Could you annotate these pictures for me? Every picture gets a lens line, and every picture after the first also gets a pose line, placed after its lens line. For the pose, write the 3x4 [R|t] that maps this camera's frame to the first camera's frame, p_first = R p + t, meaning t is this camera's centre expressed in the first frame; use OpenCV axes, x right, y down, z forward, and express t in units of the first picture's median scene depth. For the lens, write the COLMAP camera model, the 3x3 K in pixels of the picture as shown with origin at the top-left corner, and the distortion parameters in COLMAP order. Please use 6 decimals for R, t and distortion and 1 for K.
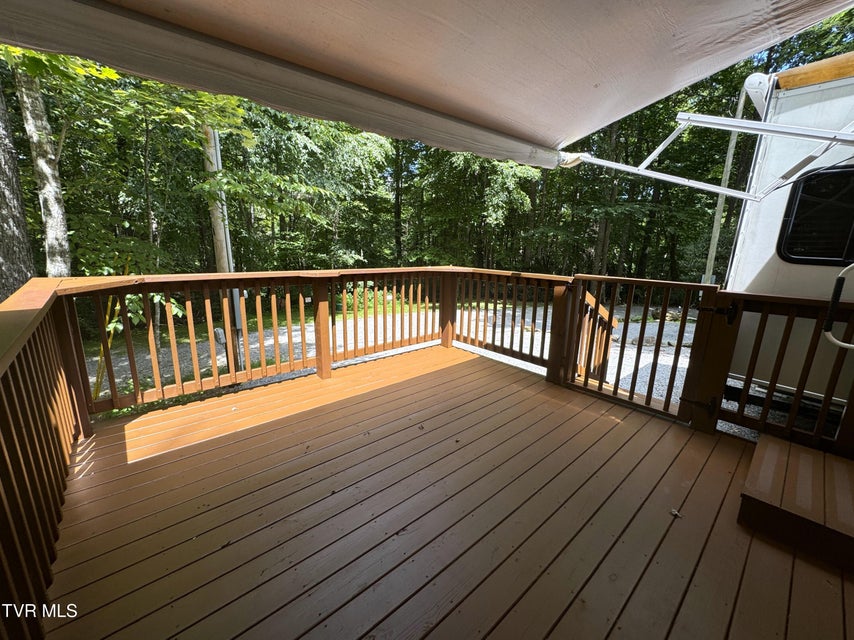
lens RADIAL K [[340.0, 0, 427.0], [0, 340.0, 320.0], [0, 0, 1]] dist [-0.001491, 0.000037]
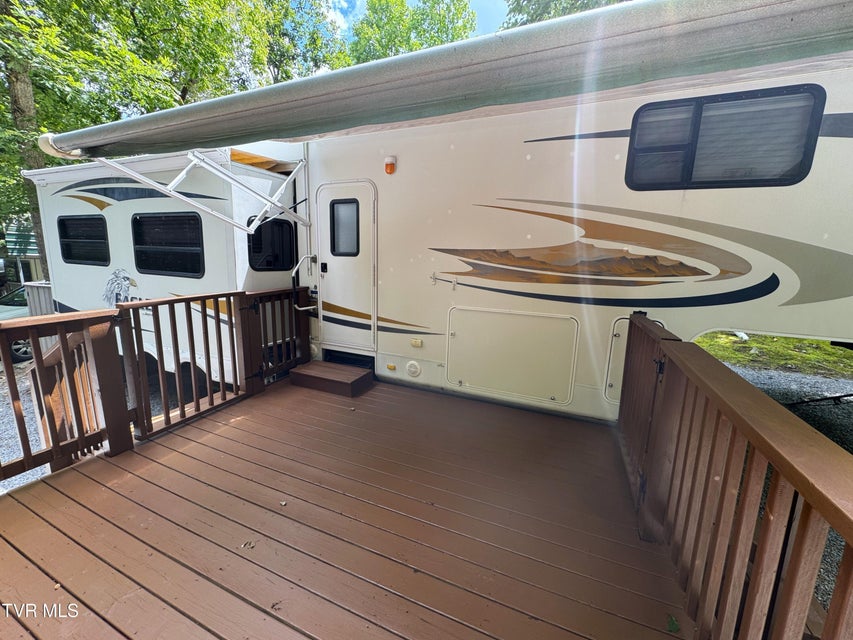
lens RADIAL K [[341.2, 0, 426.5], [0, 341.2, 320.0], [0, 0, 1]] dist [0.001745, 0.000147]
pose [[-0.399460, -0.183207, 0.898258, -0.606725], [0.198894, 0.939170, 0.280001, -0.190777], [-0.894915, 0.290507, -0.338723, 0.706468]]
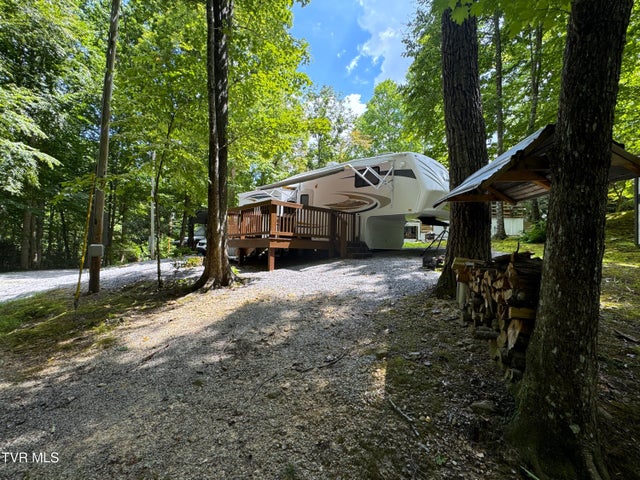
lens RADIAL K [[292.5, 0, 317.3], [0, 292.5, 240.0], [0, 0, 1]] dist [-0.000095, -0.000180]
pose [[0.019253, 0.013859, 0.999719, -3.605036], [0.214508, 0.976562, -0.017669, 0.454490], [-0.976532, 0.214788, 0.015829, 0.328897]]
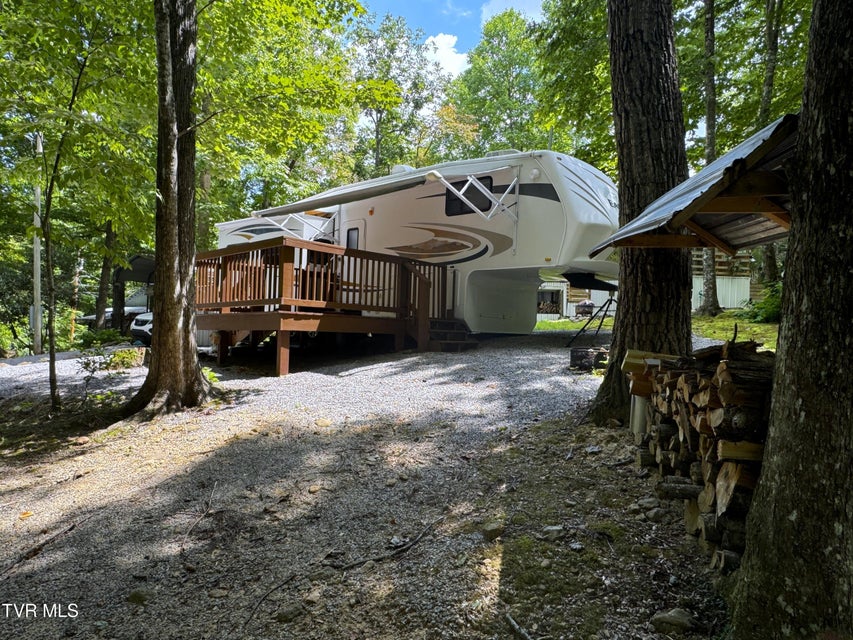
lens RADIAL K [[563.9, 0, 423.3], [0, 563.9, 318.1], [0, 0, 1]] dist [-0.000233, 0.001249]
pose [[-0.069256, 0.008056, 0.997566, -3.619996], [0.210620, 0.977545, 0.006728, 0.449601], [-0.975112, 0.210574, -0.069398, 0.328495]]
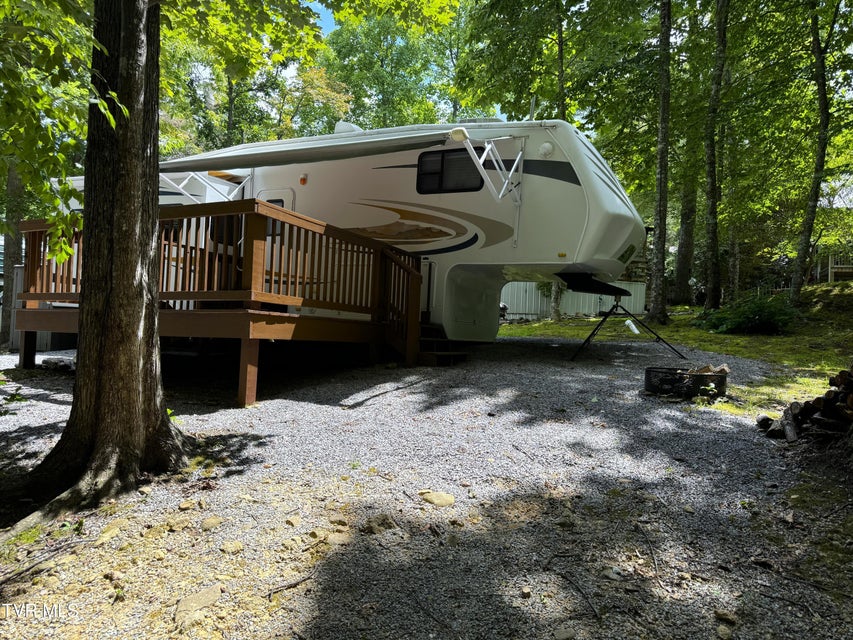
lens RADIAL K [[605.2, 0, 426.5], [0, 605.2, 320.0], [0, 0, 1]] dist [0.107202, 0.000279]
pose [[-0.346633, -0.003028, 0.937996, -2.928481], [0.176068, 0.982010, 0.068236, 0.288730], [-0.921328, 0.188804, -0.339864, 0.947551]]
